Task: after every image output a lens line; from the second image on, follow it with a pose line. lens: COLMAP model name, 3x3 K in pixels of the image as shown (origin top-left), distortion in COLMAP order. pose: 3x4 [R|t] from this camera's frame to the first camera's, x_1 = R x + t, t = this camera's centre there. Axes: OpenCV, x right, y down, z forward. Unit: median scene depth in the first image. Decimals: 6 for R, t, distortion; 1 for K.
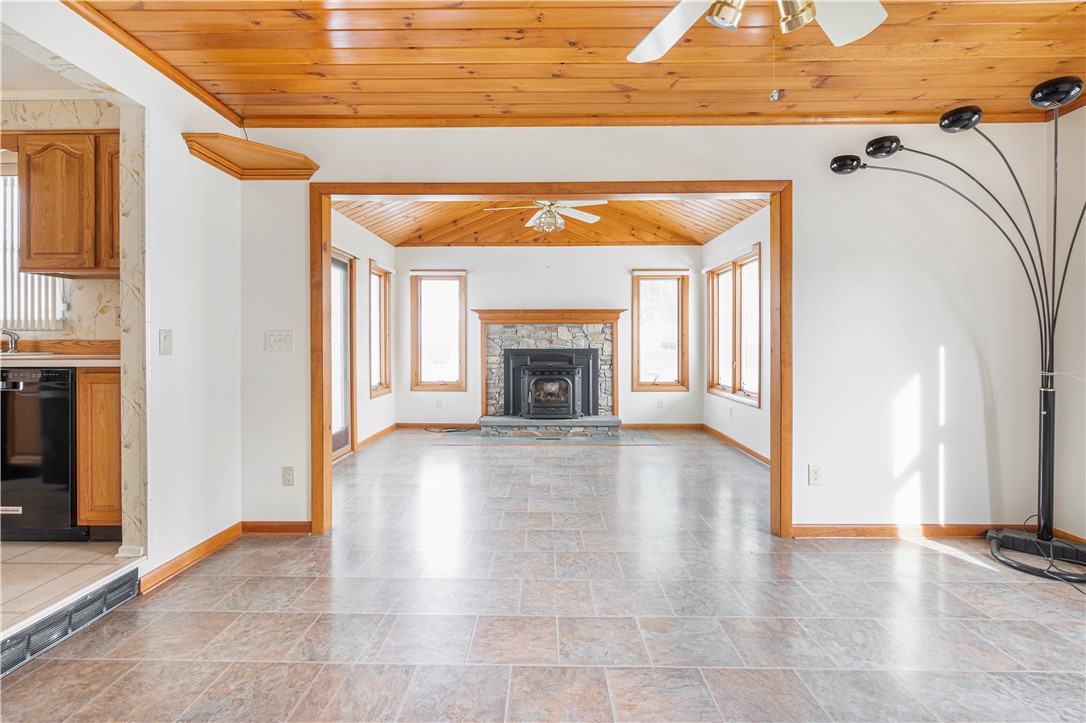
lens RADIAL K [[498.2, 0, 540.2], [0, 498.2, 343.9], [0, 0, 1]] dist [-0.009664, 0.003909]
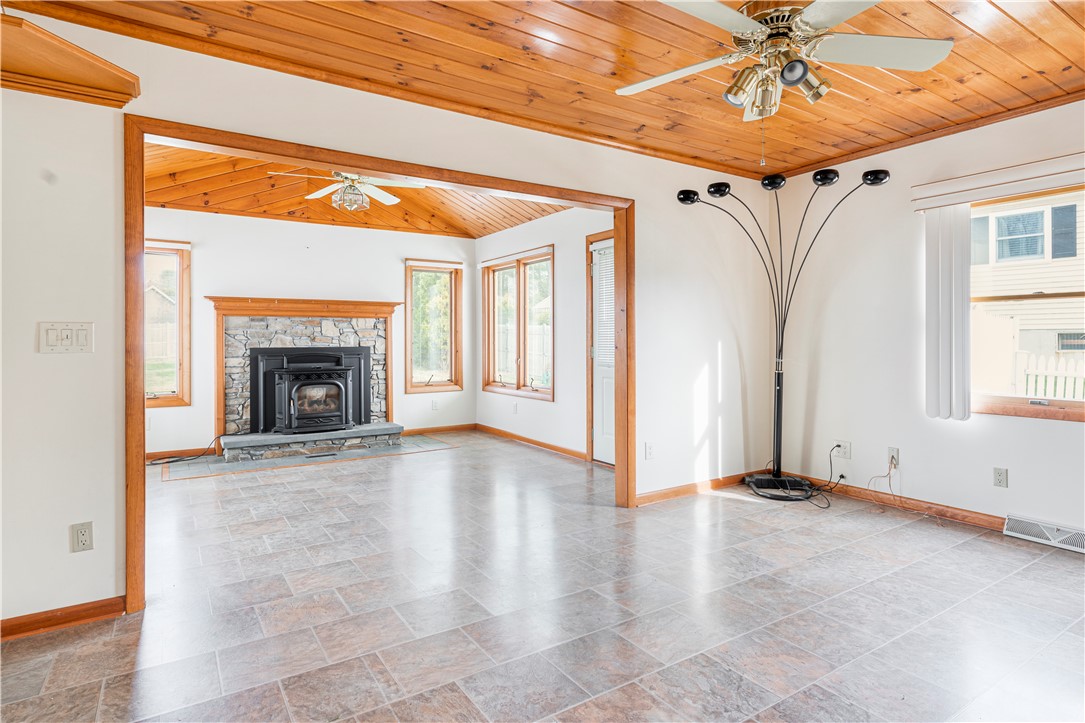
lens RADIAL K [[574.1, 0, 540.7], [0, 574.1, 338.4], [0, 0, 1]] dist [-0.007695, 0.003684]
pose [[0.833160, -0.001086, 0.553031, -0.420639], [0.003700, 0.999987, -0.003612, -0.000265], [-0.553019, 0.005055, 0.833153, 0.000260]]
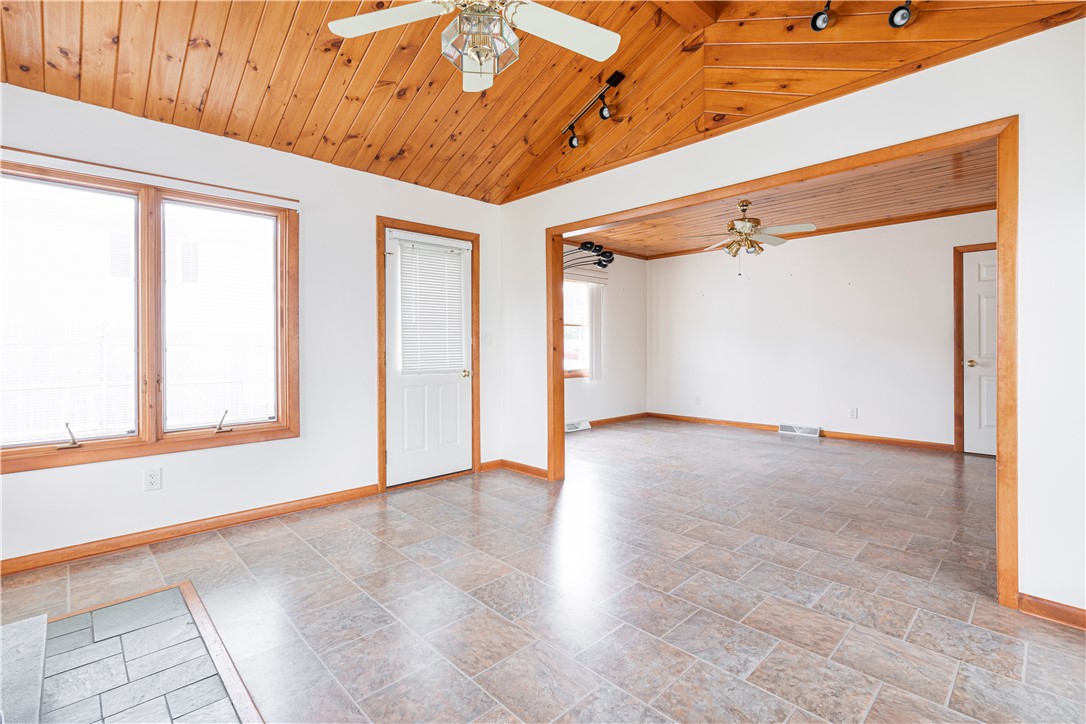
lens RADIAL K [[498.2, 0, 536.0], [0, 498.2, 340.6], [0, 0, 1]] dist [-0.009664, 0.003909]
pose [[-0.697806, 0.009408, 0.716225, -0.492922], [0.006357, 0.999956, -0.006942, 0.000698], [-0.716259, -0.000292, -0.697834, 2.056383]]
